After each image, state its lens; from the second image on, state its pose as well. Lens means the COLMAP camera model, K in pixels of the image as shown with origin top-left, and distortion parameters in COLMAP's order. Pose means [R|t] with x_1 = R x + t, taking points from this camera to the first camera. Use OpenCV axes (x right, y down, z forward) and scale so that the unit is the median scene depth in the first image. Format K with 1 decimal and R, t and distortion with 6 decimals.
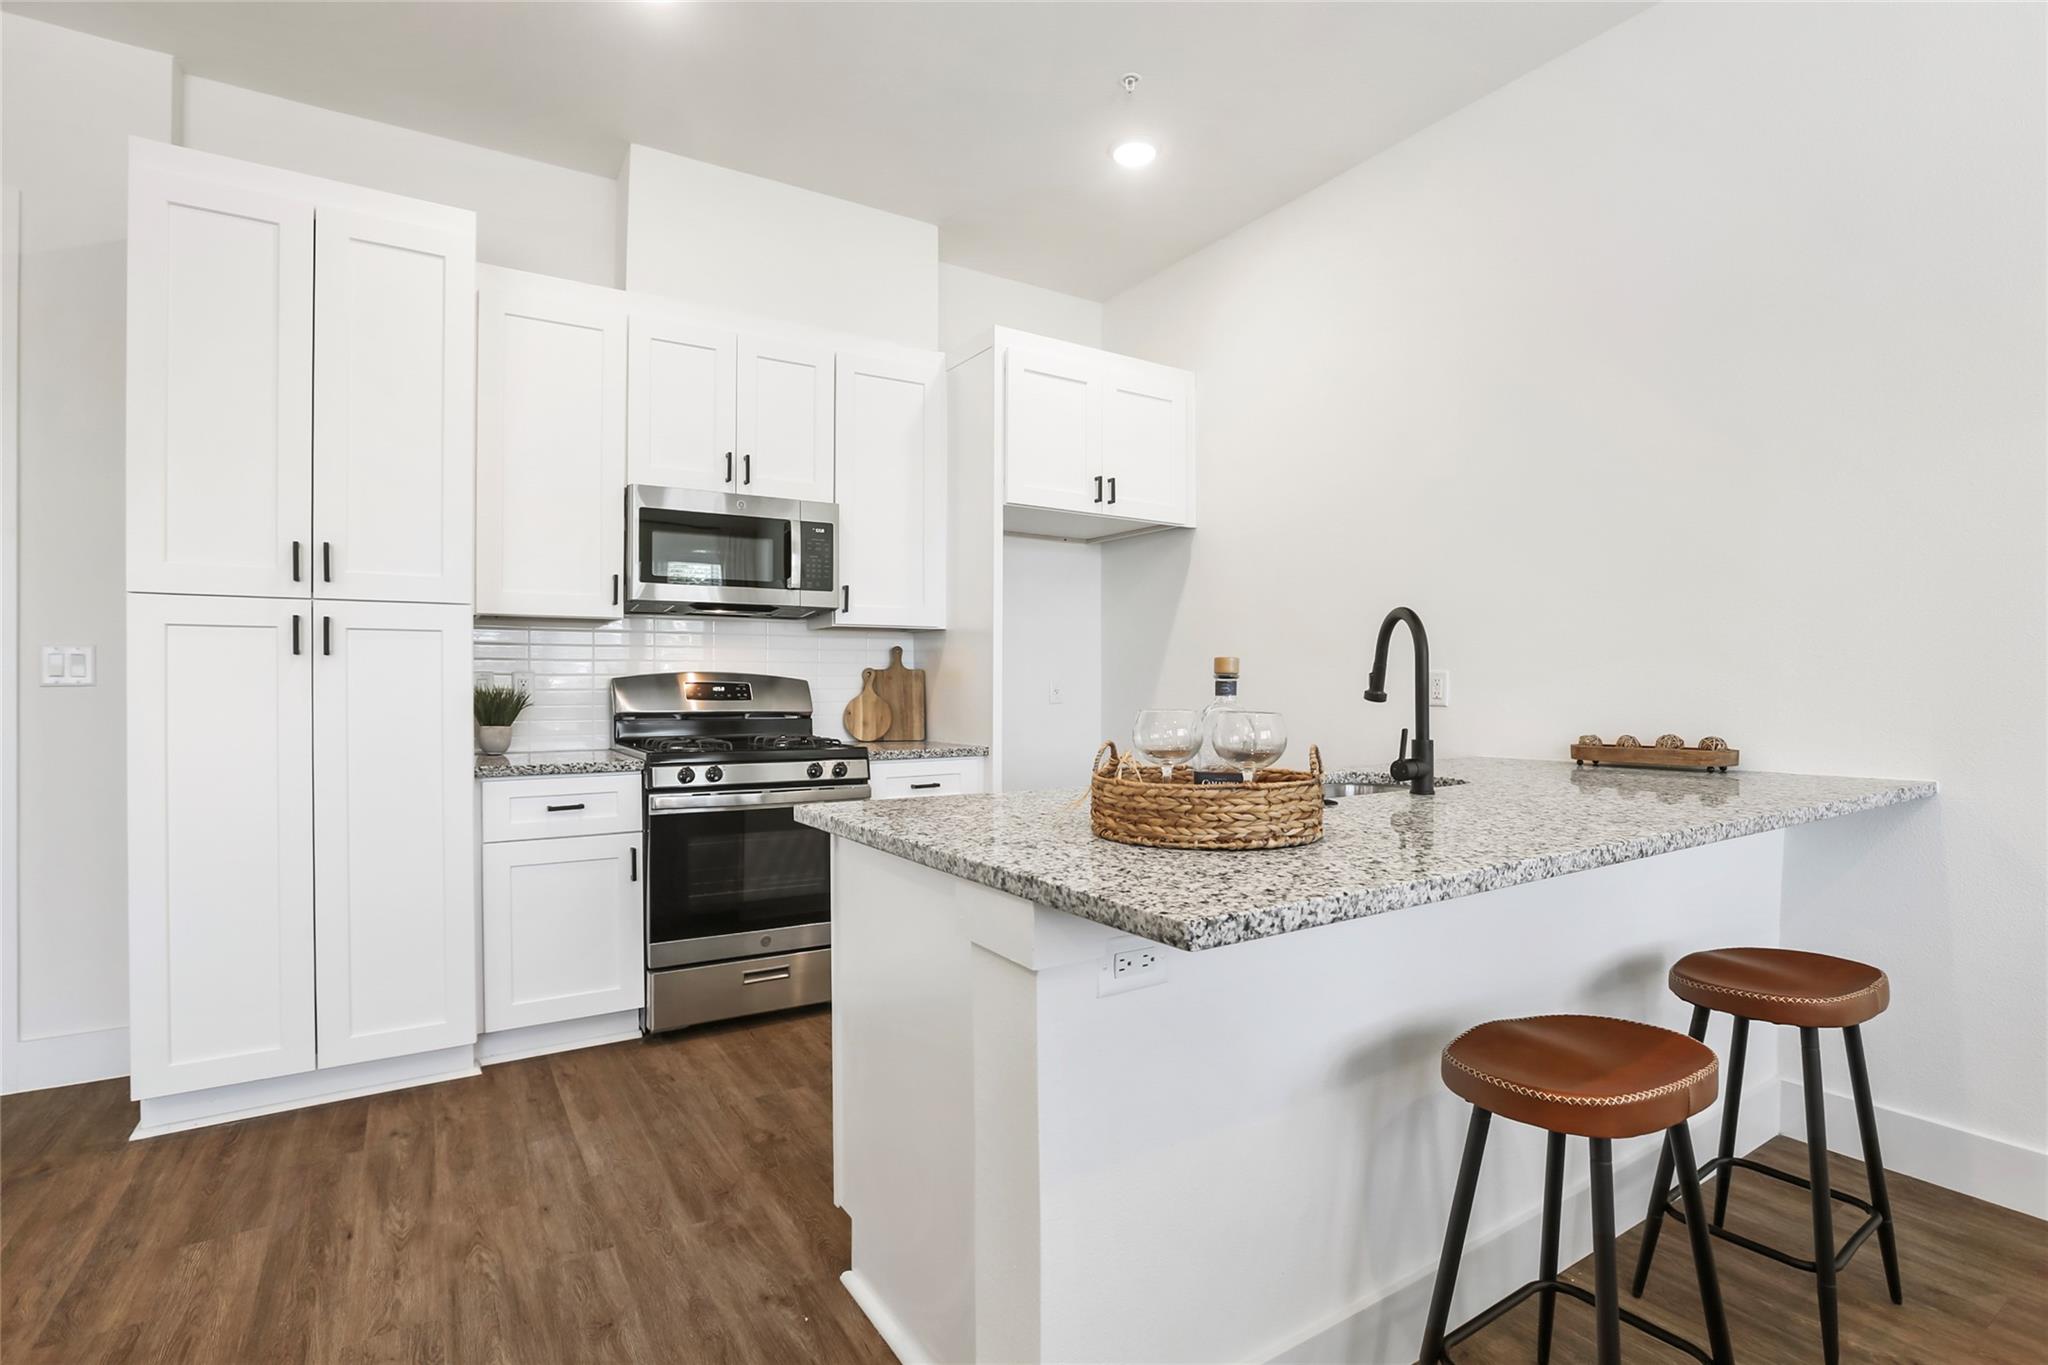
lens RADIAL K [[968.9, 0, 1026.7], [0, 968.9, 686.7], [0, 0, 1]] dist [-0.056778, 0.020428]
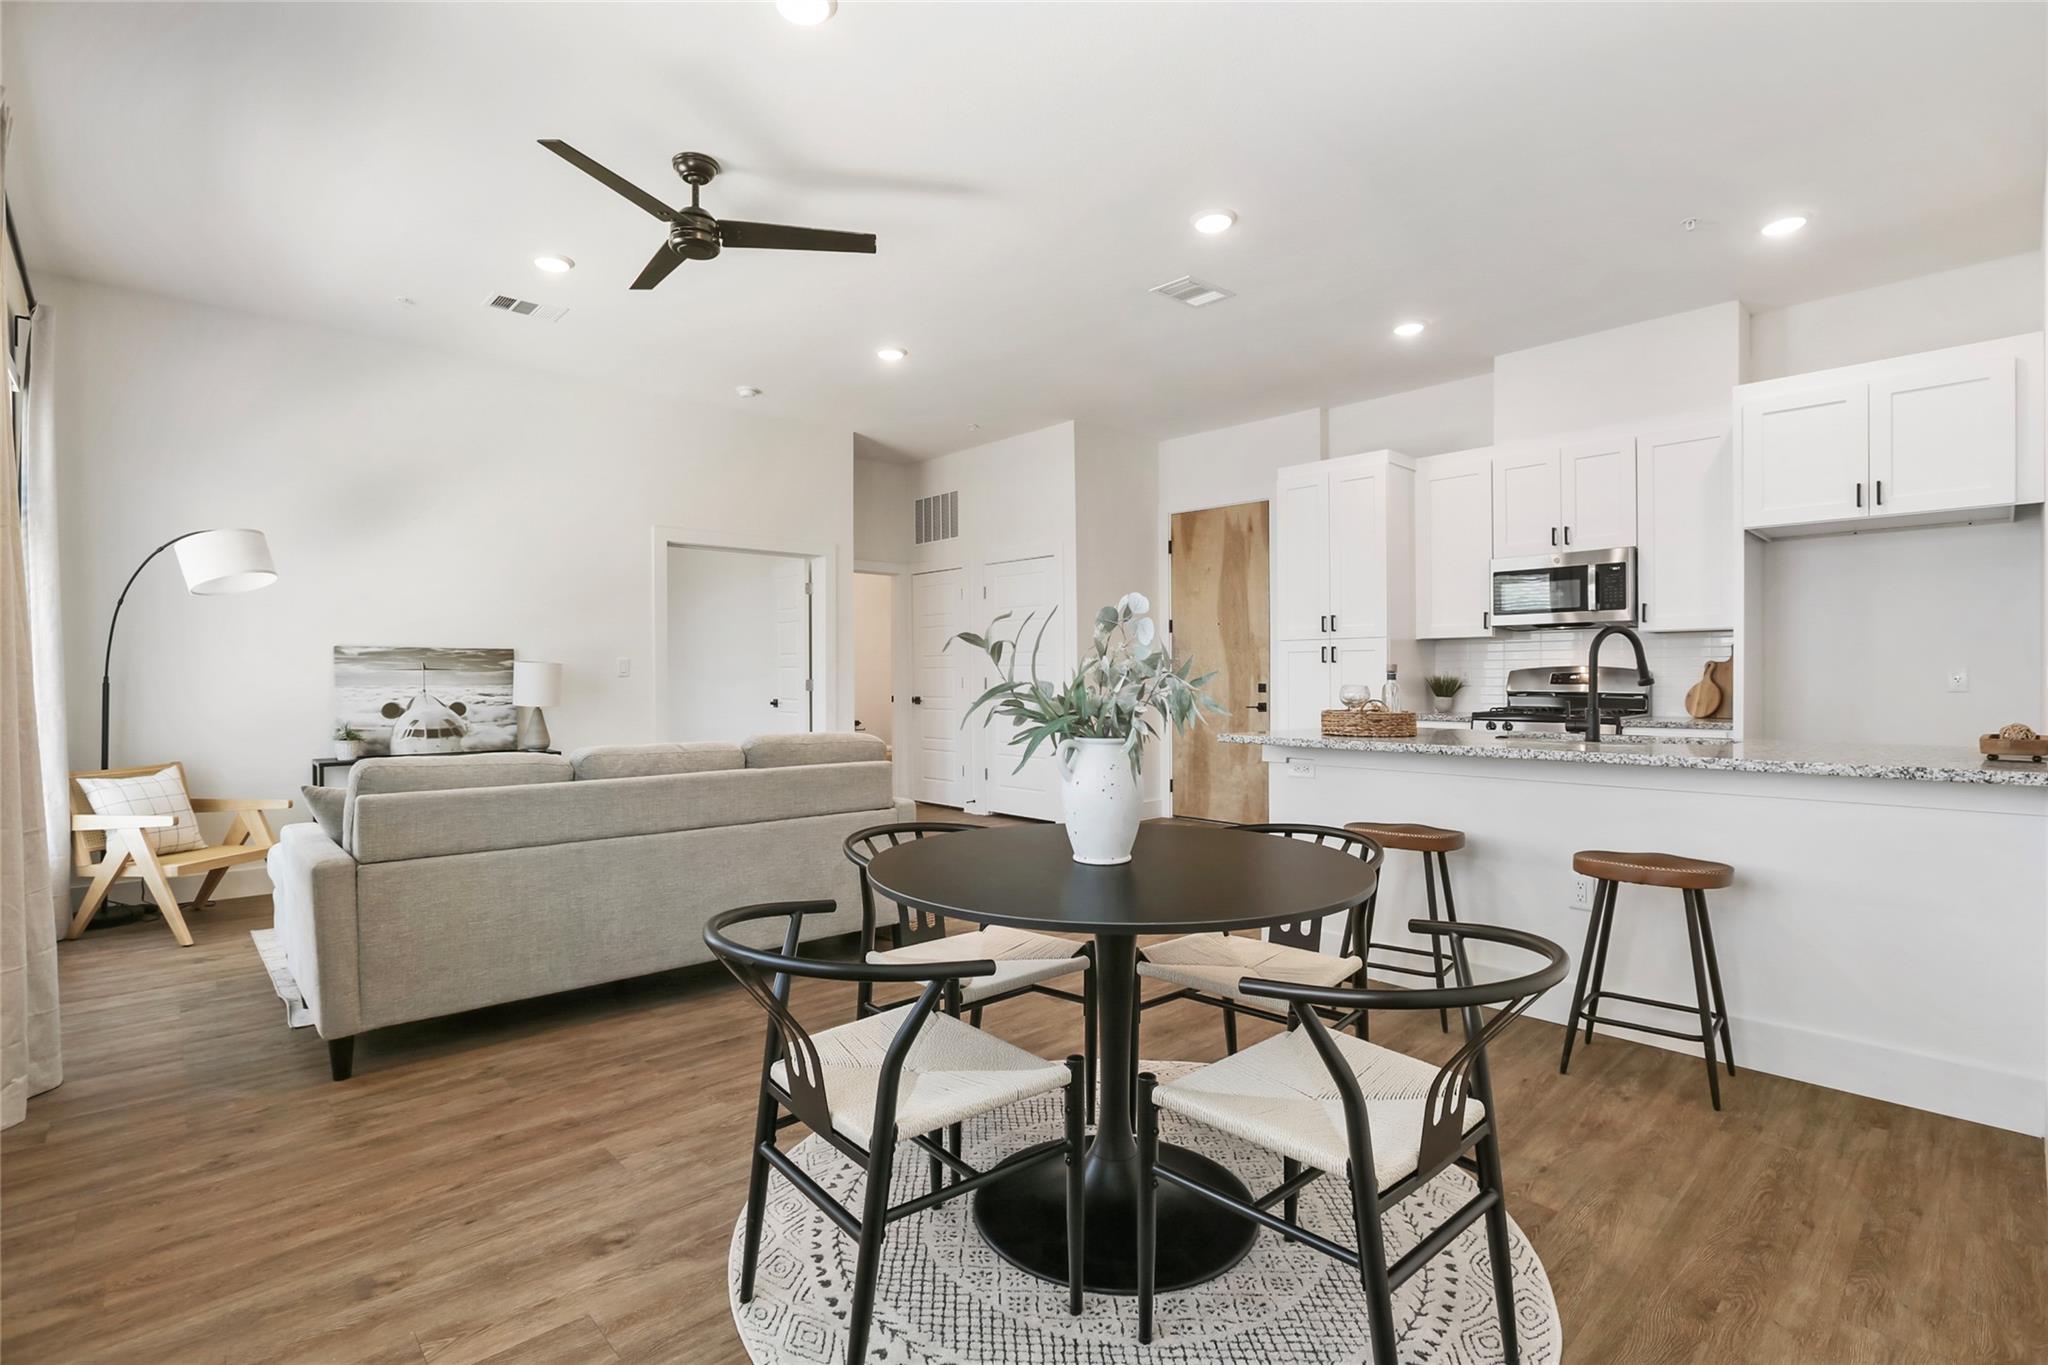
lens RADIAL K [[968.9, 0, 1026.7], [0, 968.9, 686.7], [0, 0, 1]] dist [-0.056778, 0.020428]
pose [[0.173603, 0.009843, -0.984767, 1.246211], [0.000889, 0.999948, 0.010152, 0.001314], [0.984815, -0.002638, 0.173585, -0.140223]]
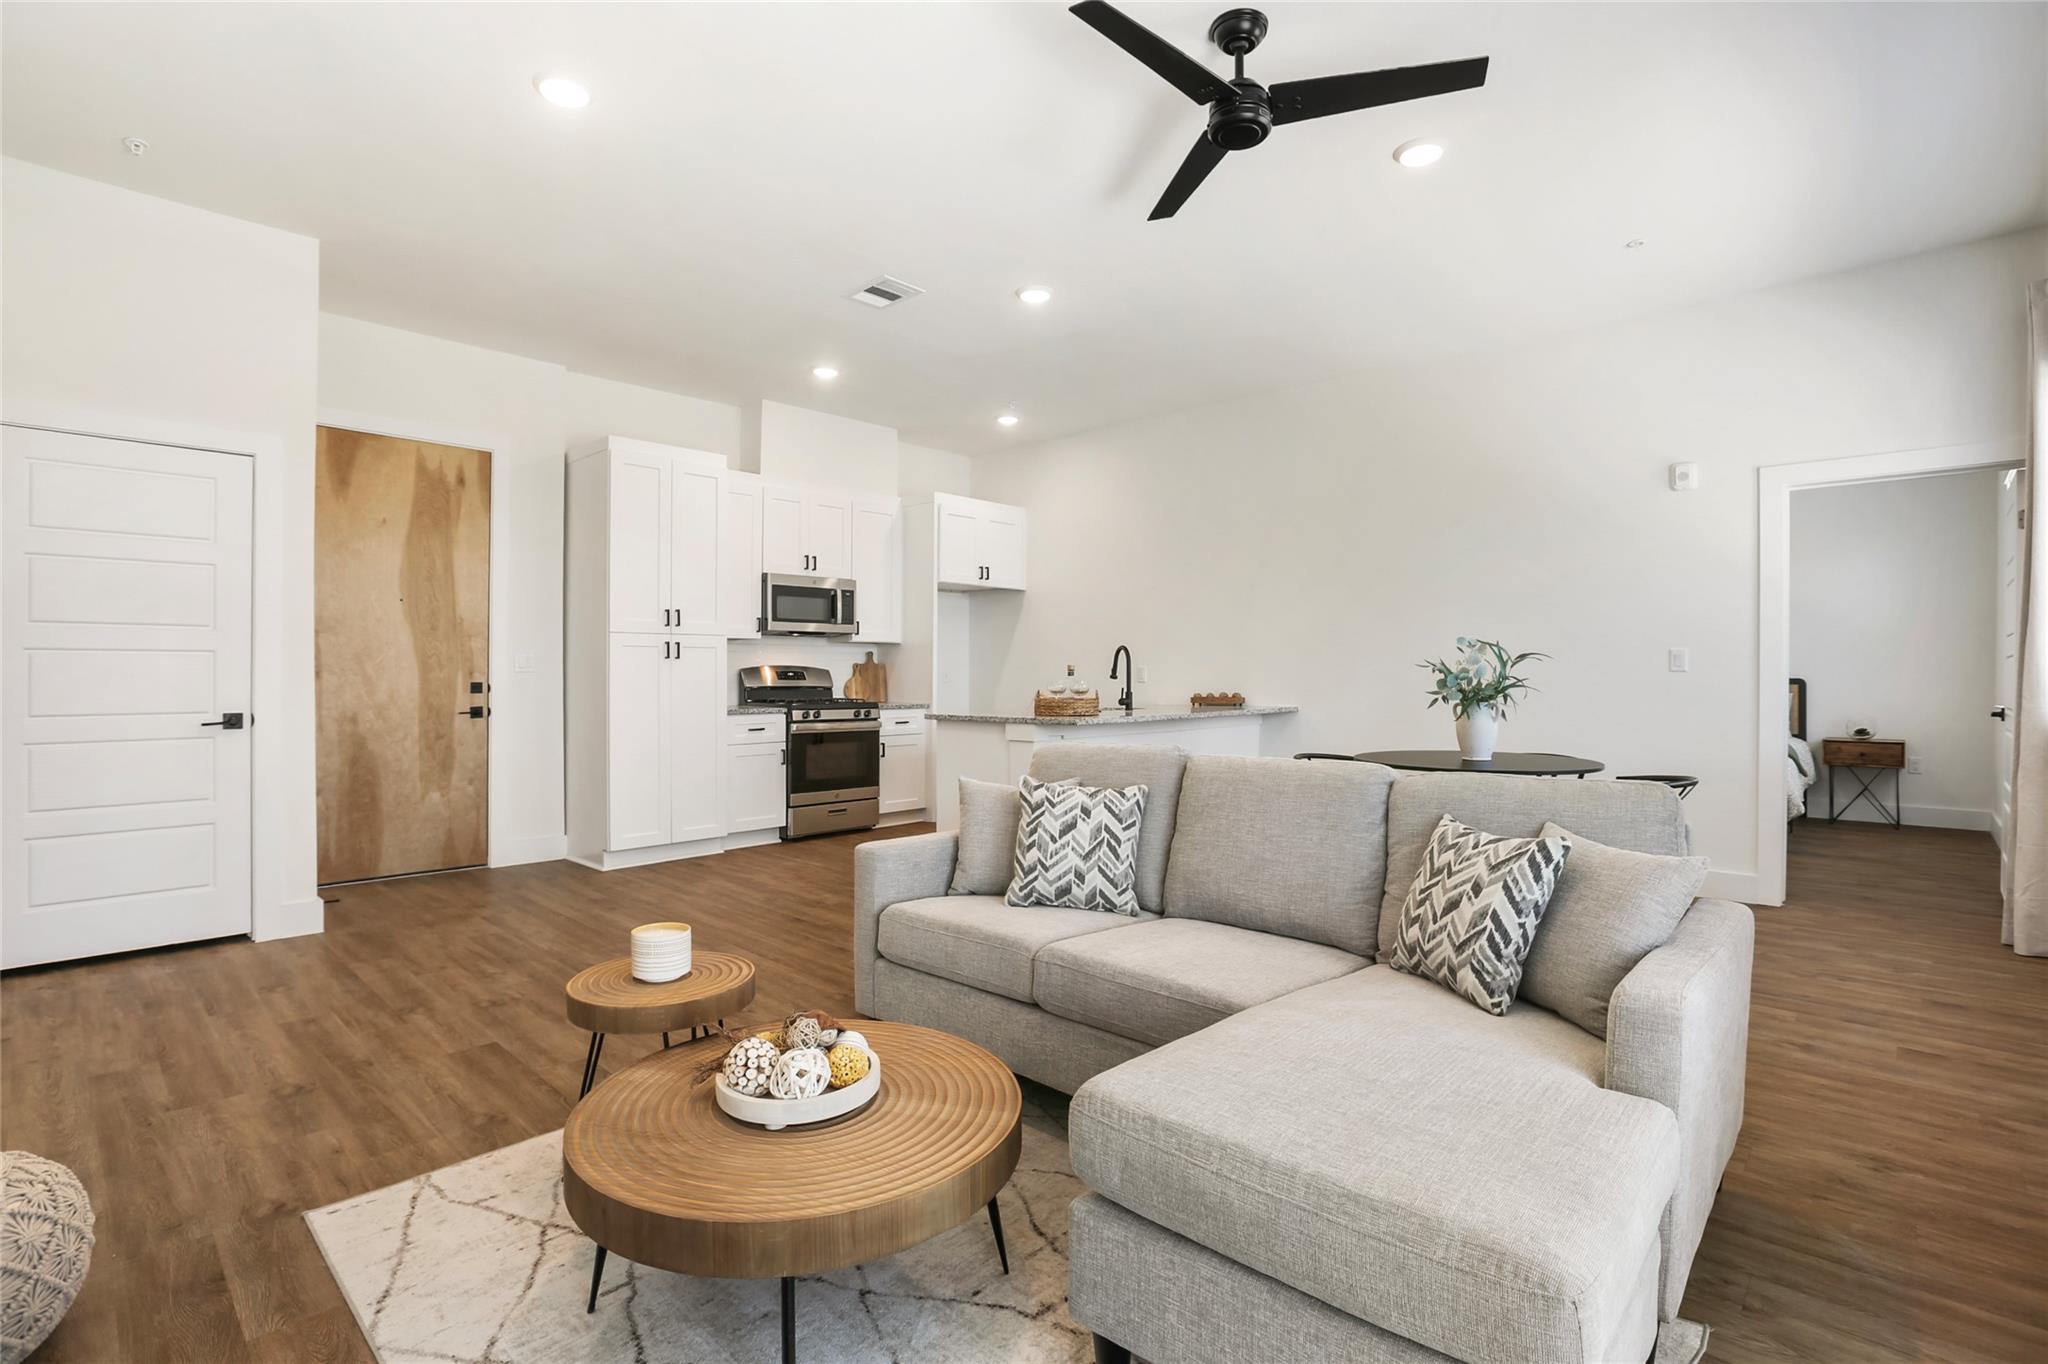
lens RADIAL K [[954.3, 0, 1019.4], [0, 954.3, 677.8], [0, 0, 1]] dist [-0.051006, 0.015209]
pose [[0.970614, 0.000410, 0.240639, -0.410929], [-0.001503, 0.999989, 0.004360, 0.000660], [-0.240635, -0.004593, 0.970605, -1.170262]]
